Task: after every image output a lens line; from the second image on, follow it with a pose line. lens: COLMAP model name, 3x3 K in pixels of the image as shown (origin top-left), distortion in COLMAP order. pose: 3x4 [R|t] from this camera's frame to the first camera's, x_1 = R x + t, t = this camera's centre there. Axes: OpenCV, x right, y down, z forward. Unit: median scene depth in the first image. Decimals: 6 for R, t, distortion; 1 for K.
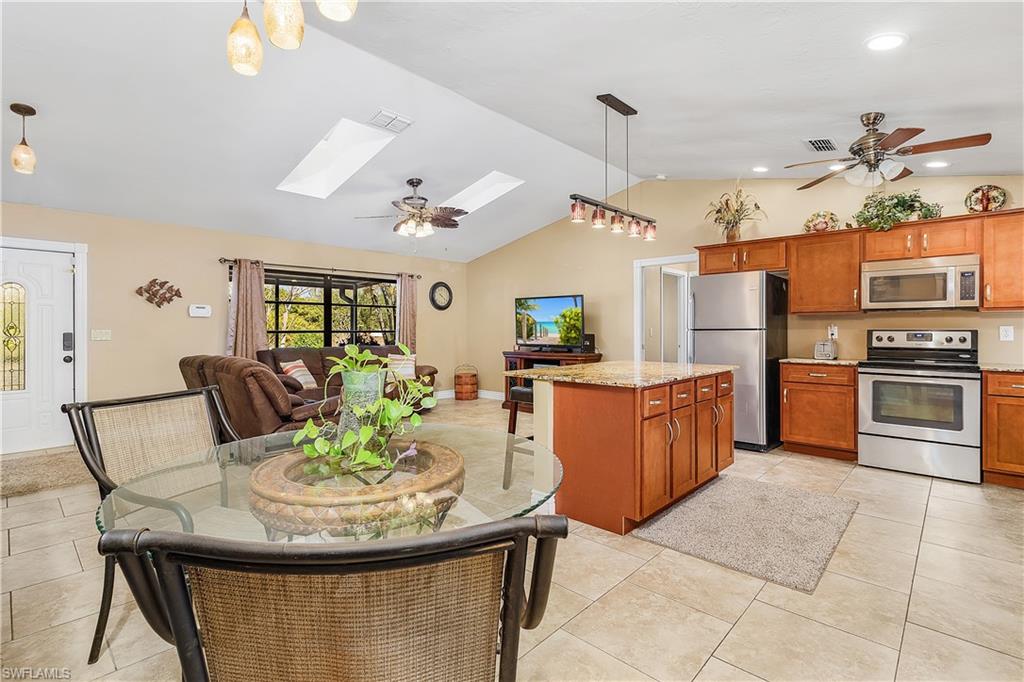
lens RADIAL K [[479.3, 0, 503.4], [0, 479.3, 329.7], [0, 0, 1]] dist [0.000932, 0.000219]
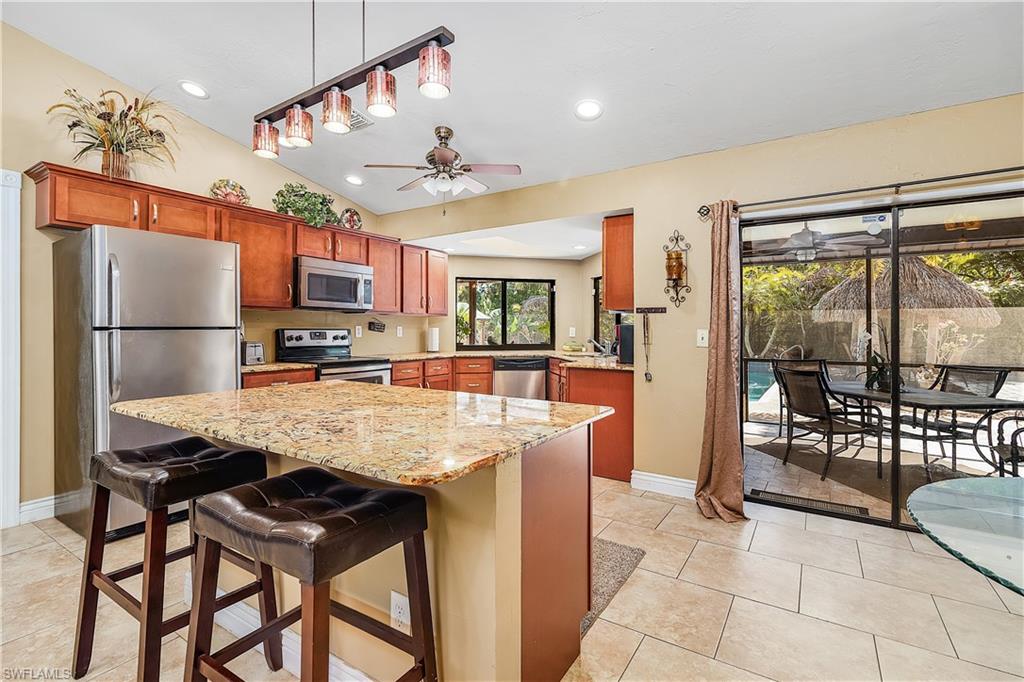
lens RADIAL K [[479.3, 0, 506.6], [0, 479.3, 328.1], [0, 0, 1]] dist [0.000932, 0.000219]
pose [[-0.192813, 0.000688, 0.981235, -0.223796], [-0.004164, 0.999990, -0.001519, -0.001269], [-0.981227, -0.004379, -0.192808, 0.760530]]
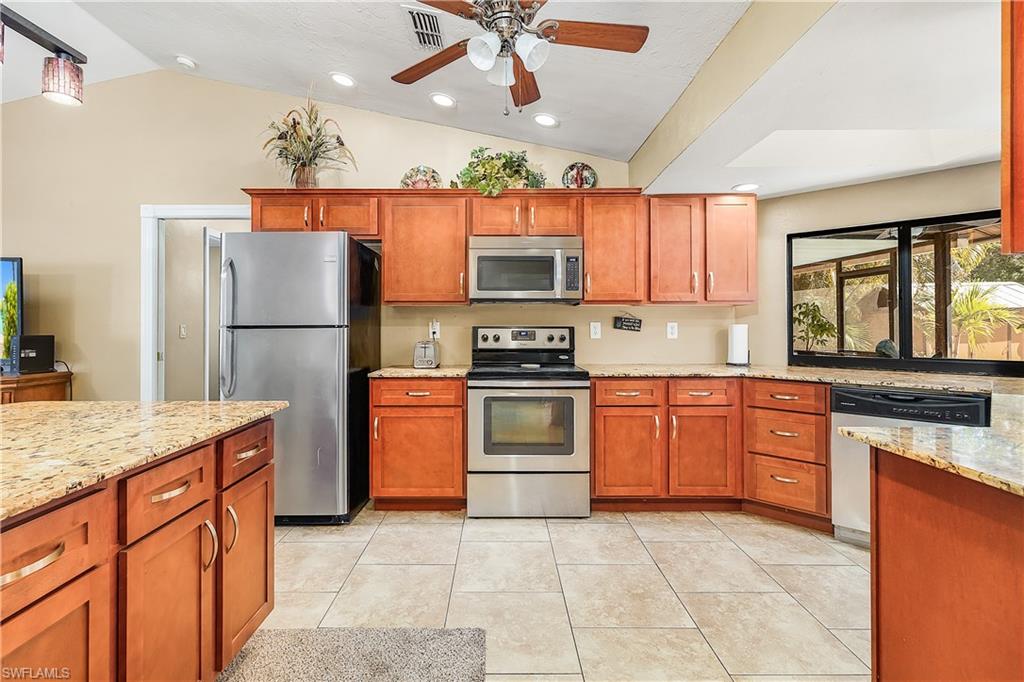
lens RADIAL K [[479.3, 0, 503.7], [0, 479.3, 321.2], [0, 0, 1]] dist [0.000932, 0.000219]
pose [[0.713709, 0.005797, 0.700418, 0.259734], [0.000937, 0.999957, -0.009231, -0.001592], [-0.700441, 0.007245, 0.713673, 0.421523]]
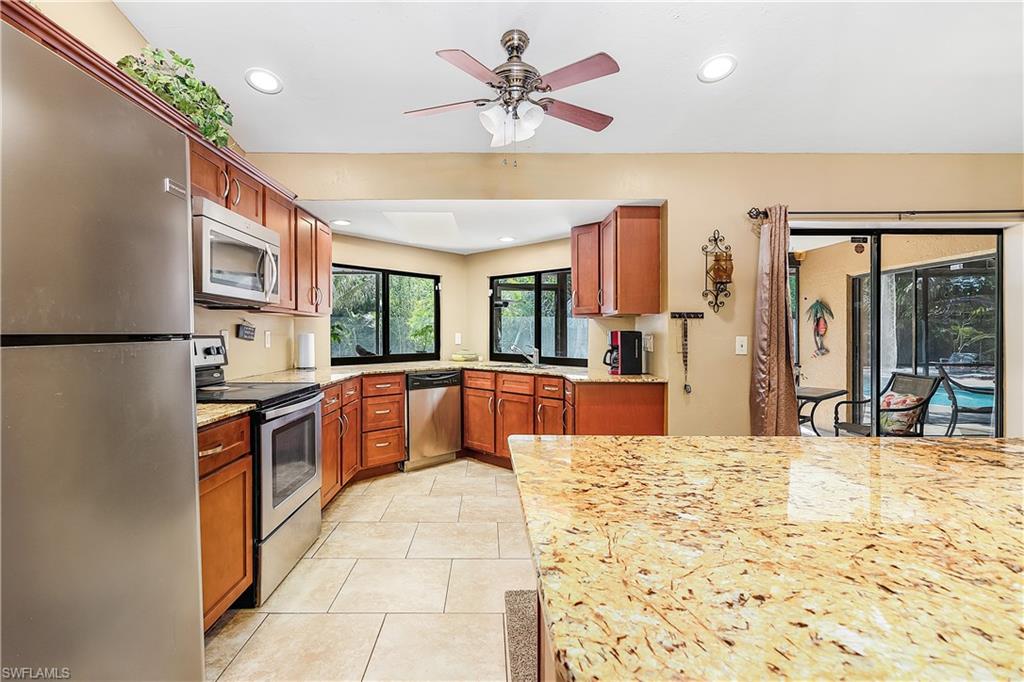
lens RADIAL K [[479.3, 0, 487.6], [0, 479.3, 337.4], [0, 0, 1]] dist [0.000932, 0.000219]
pose [[-0.704529, -0.007018, 0.709641, 0.205884], [-0.004855, 0.999975, 0.005070, -0.002327], [-0.709659, 0.000127, -0.704546, 1.089129]]
